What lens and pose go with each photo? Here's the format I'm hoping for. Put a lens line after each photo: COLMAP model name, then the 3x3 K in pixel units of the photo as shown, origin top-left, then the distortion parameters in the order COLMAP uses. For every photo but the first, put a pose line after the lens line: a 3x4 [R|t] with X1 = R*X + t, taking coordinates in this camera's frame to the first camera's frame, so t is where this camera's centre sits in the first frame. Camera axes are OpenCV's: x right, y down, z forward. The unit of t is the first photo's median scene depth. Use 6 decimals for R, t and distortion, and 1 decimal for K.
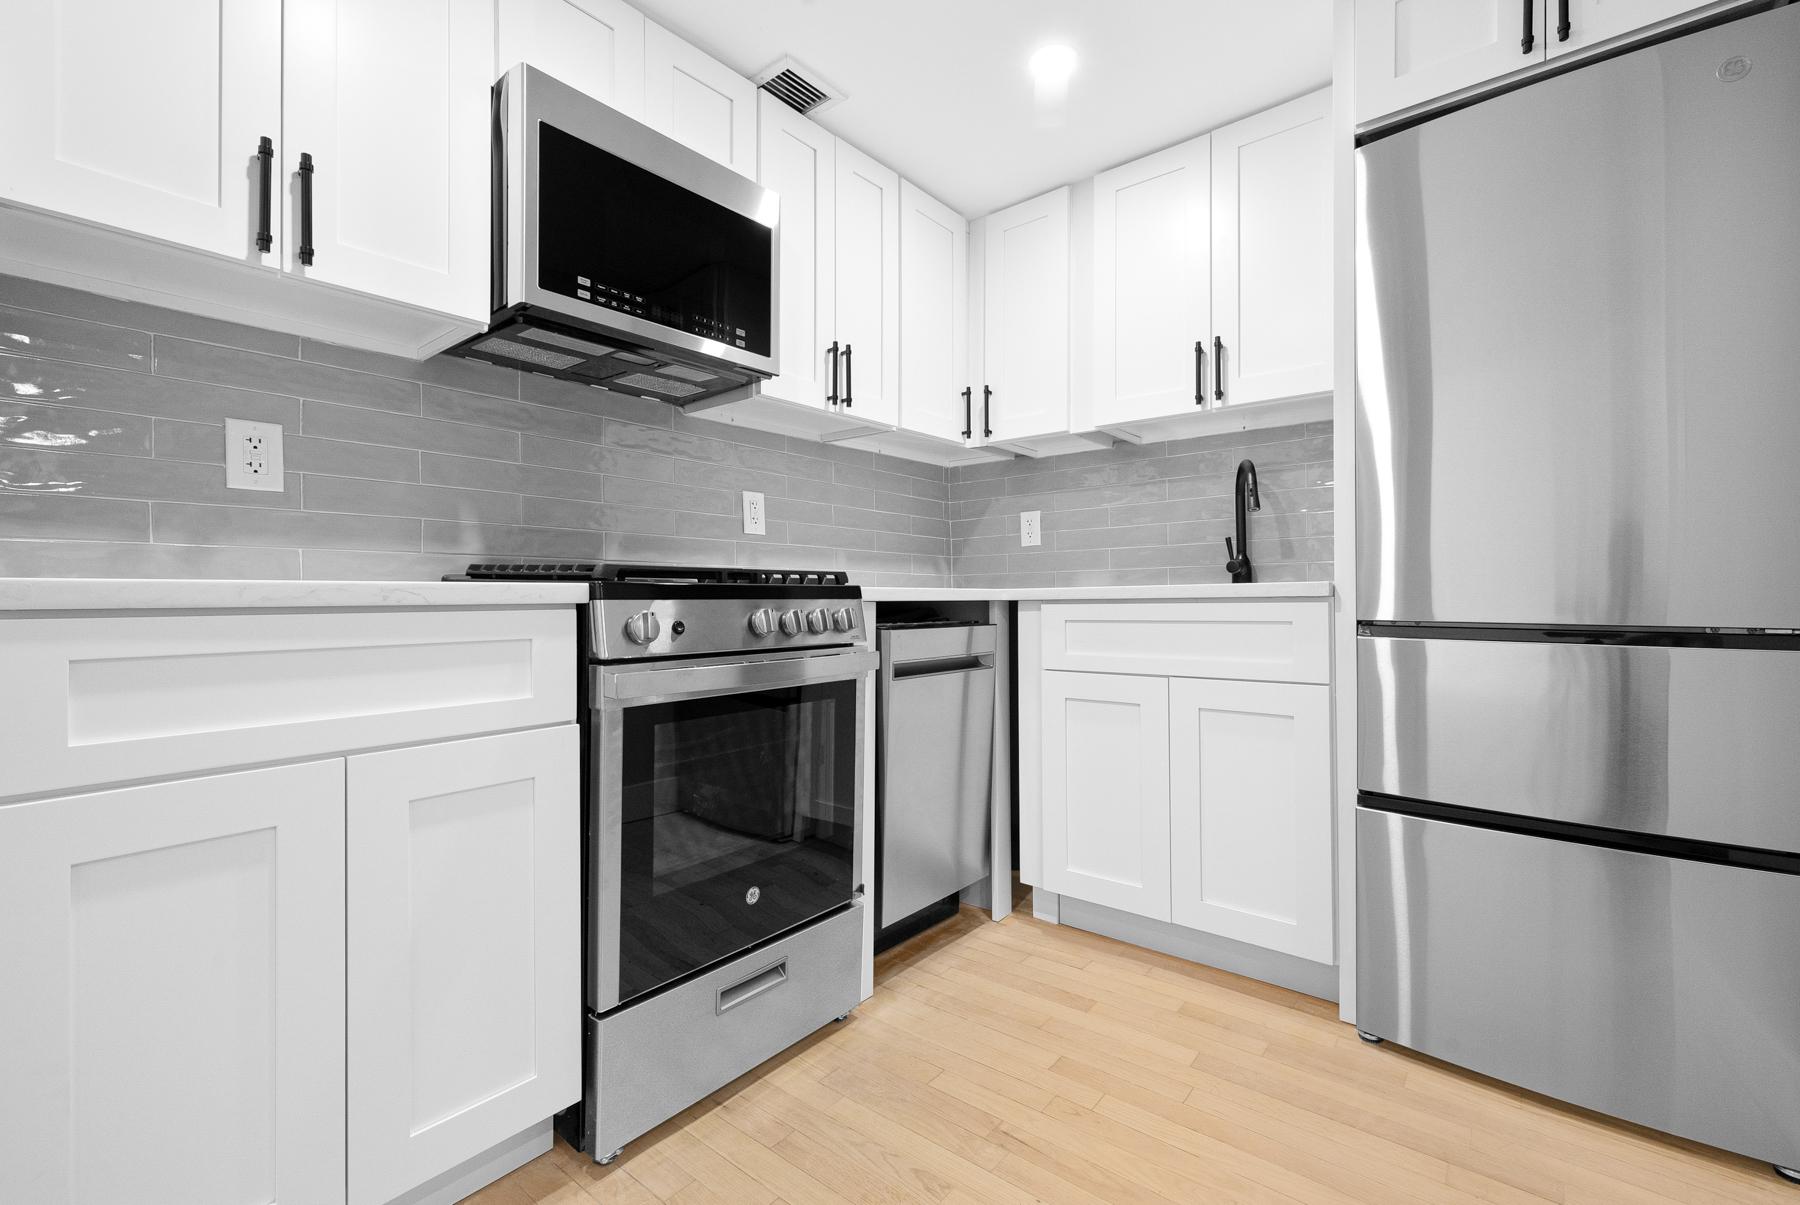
lens RADIAL K [[776.3, 0, 900.0], [0, 776.3, 602.5], [0, 0, 1]] dist [-0.000824, -0.000033]
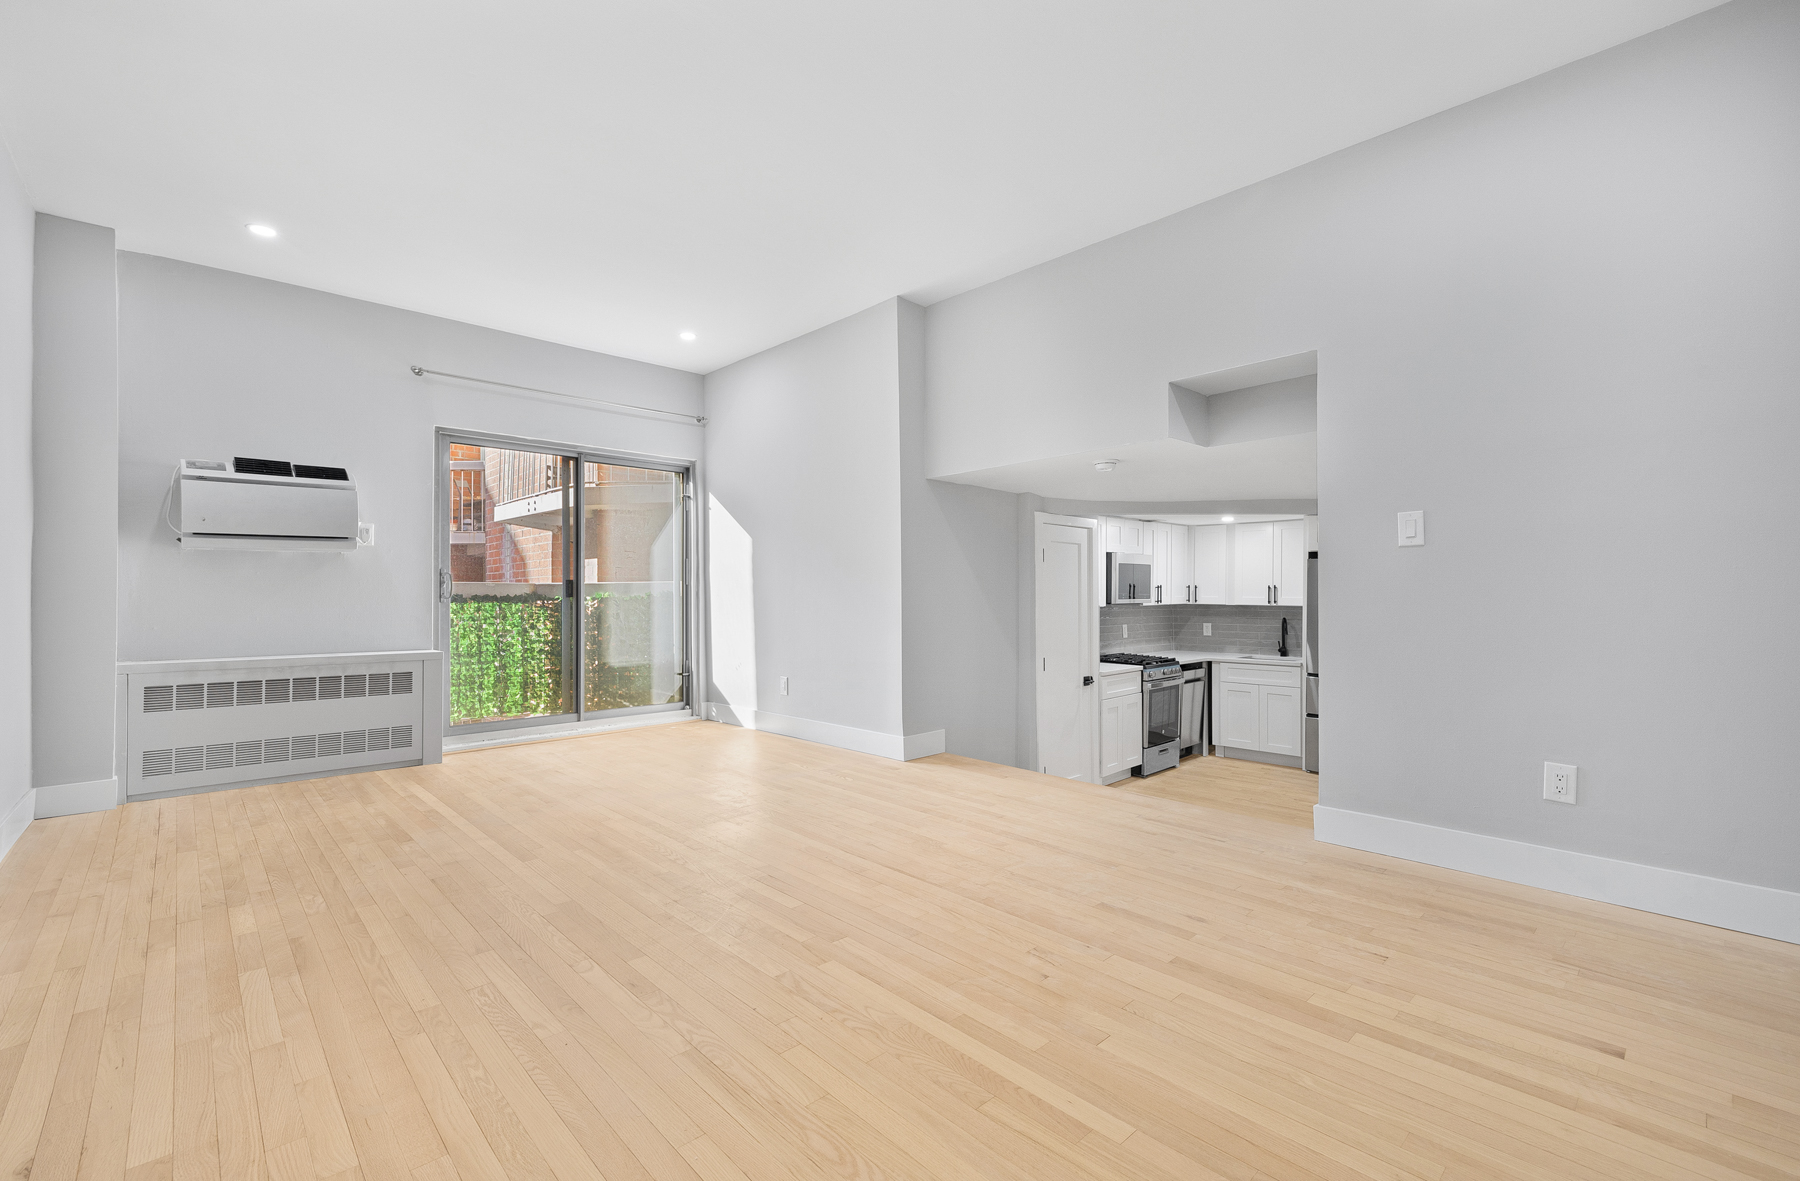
lens RADIAL K [[753.9, 0, 900.0], [0, 753.9, 590.5], [0, 0, 1]] dist [0.000869, 0.000038]
pose [[0.993125, 0.011312, -0.116509, -0.807726], [-0.011850, 0.999922, -0.003927, -0.278671], [0.116456, 0.005280, 0.993182, -2.387783]]
